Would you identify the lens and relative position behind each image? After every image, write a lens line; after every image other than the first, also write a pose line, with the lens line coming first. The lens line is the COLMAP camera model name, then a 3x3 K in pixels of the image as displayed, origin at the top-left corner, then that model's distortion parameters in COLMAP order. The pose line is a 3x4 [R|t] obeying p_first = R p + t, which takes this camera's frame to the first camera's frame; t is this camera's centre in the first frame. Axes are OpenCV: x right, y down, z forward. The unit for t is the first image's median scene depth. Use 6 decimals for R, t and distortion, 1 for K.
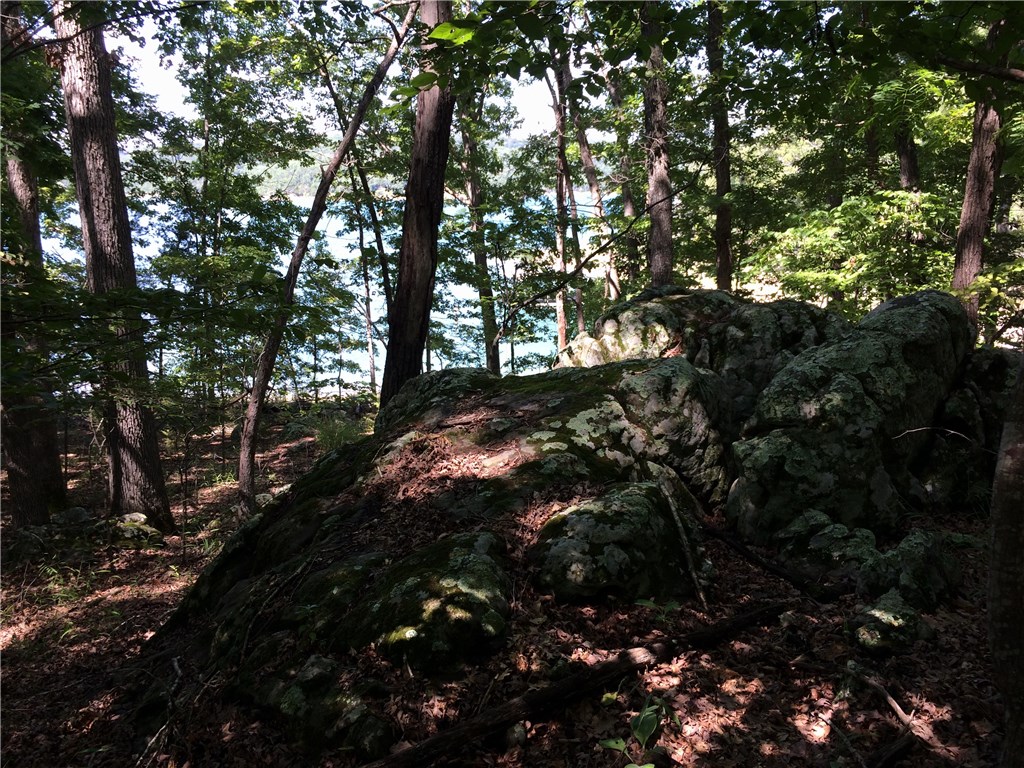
lens RADIAL K [[895.1, 0, 510.1], [0, 895.1, 389.4], [0, 0, 1]] dist [0.016627, -0.000672]
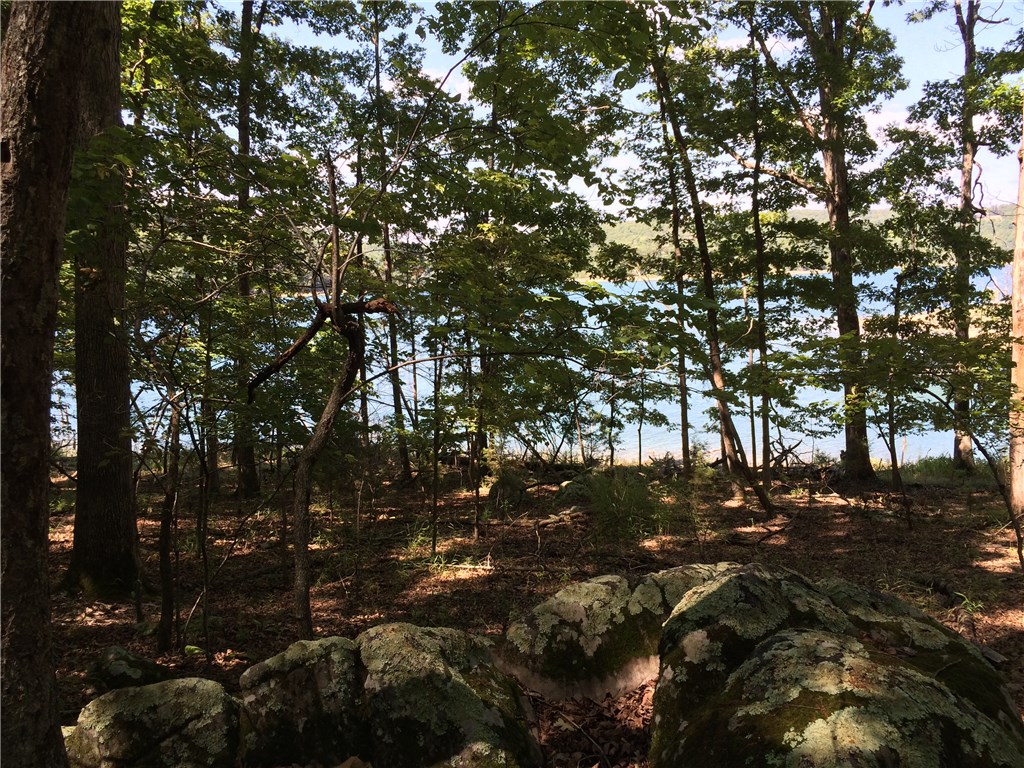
lens RADIAL K [[895.1, 0, 512.2], [0, 895.1, 384.9], [0, 0, 1]] dist [0.016627, -0.000672]
pose [[0.942033, 0.017124, -0.335084, -0.038912], [-0.049898, 0.994741, -0.089447, 0.021932], [0.331790, 0.100982, 0.937933, 0.248266]]
